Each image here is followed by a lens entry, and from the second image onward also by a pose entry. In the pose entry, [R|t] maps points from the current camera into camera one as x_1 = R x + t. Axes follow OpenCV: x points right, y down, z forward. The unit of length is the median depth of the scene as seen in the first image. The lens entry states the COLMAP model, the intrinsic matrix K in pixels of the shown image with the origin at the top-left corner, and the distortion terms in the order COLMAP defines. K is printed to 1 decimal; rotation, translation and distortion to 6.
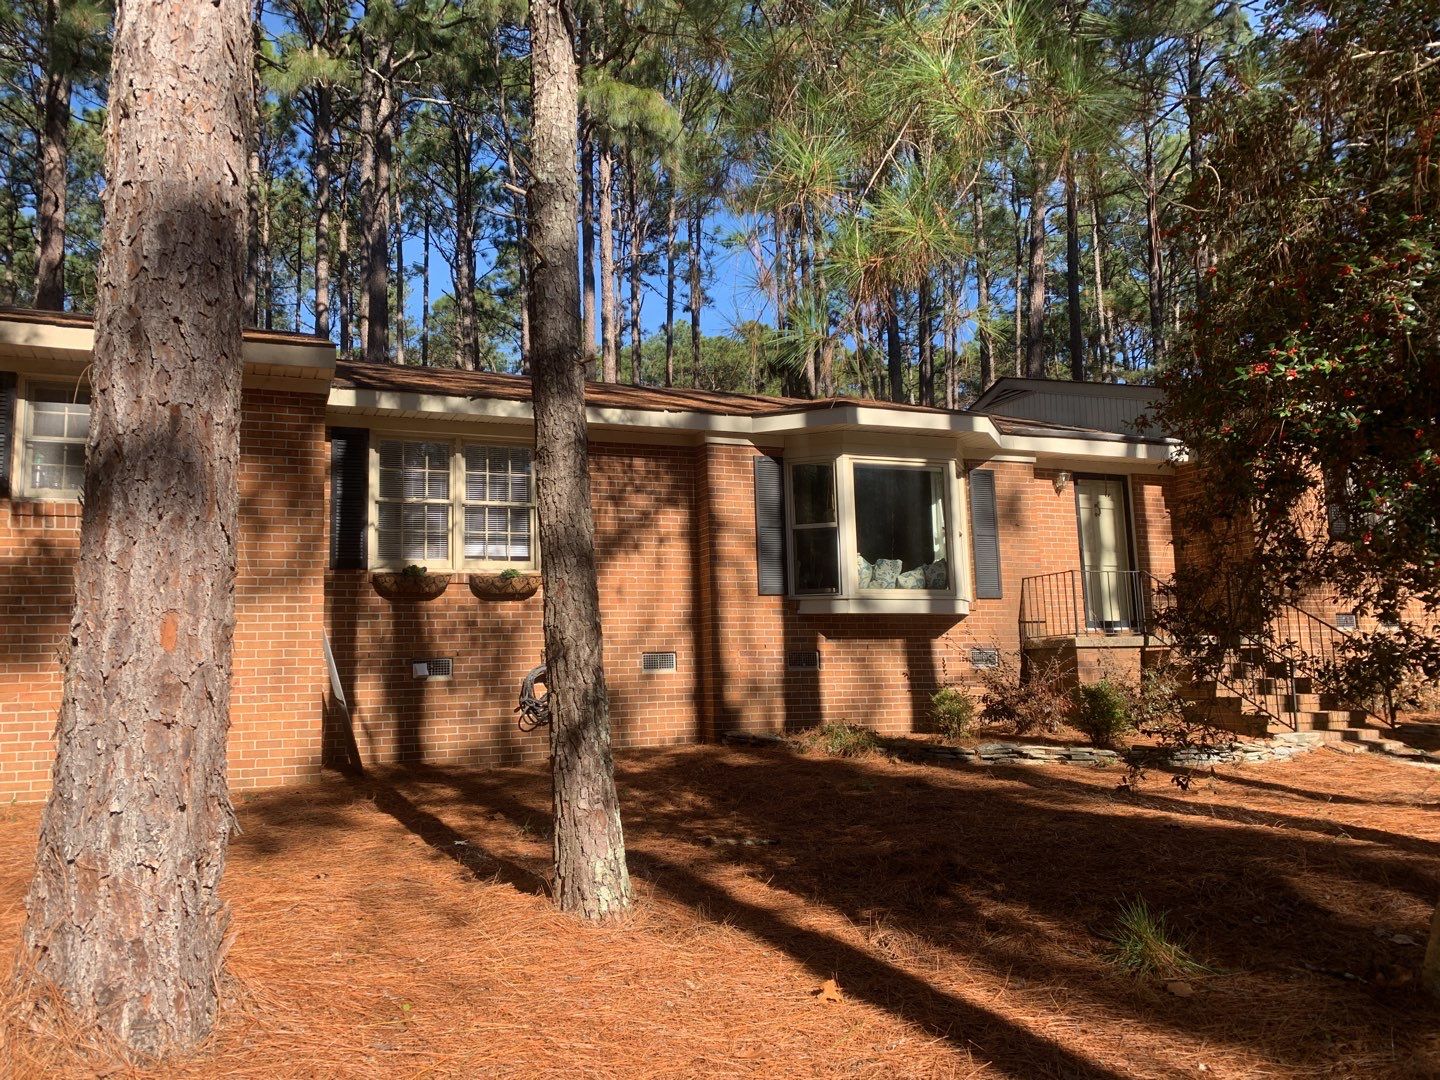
lens RADIAL K [[1107.7, 0, 718.5], [0, 1107.7, 532.5], [0, 0, 1]] dist [0.064251, -0.060426]
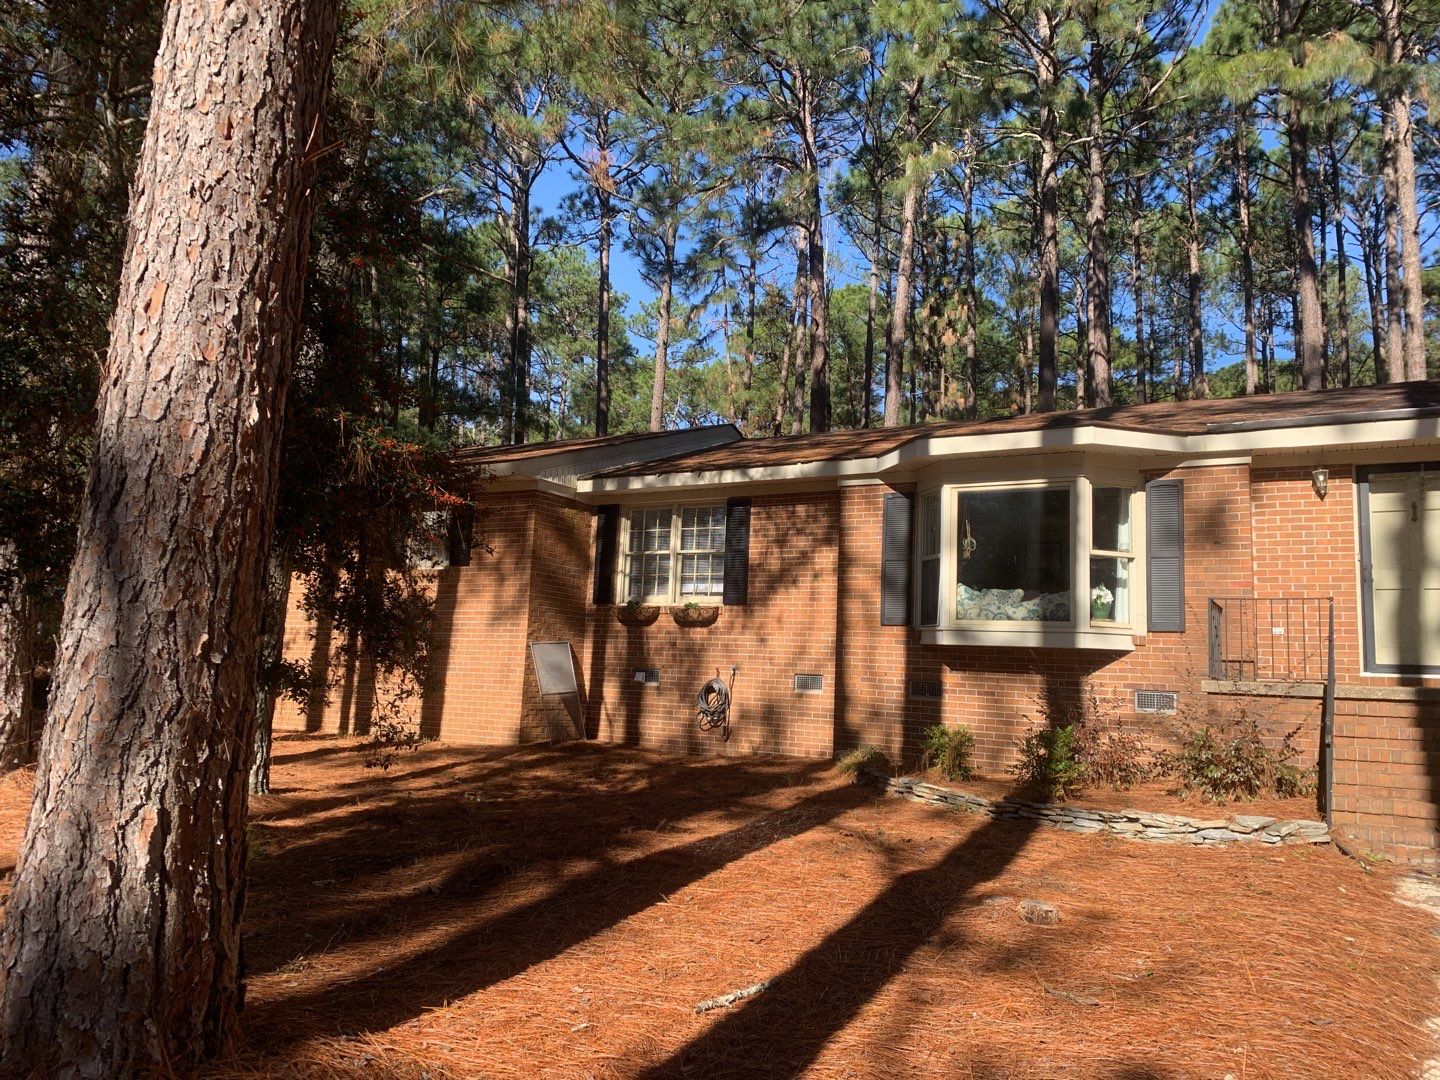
lens RADIAL K [[1107.7, 0, 717.1], [0, 1107.7, 538.1], [0, 0, 1]] dist [0.064251, -0.060426]
pose [[0.593752, -0.052162, -0.802955, 0.803023], [0.042689, 0.998533, -0.033301, 0.001898], [0.803515, -0.014504, 0.595108, 0.244912]]
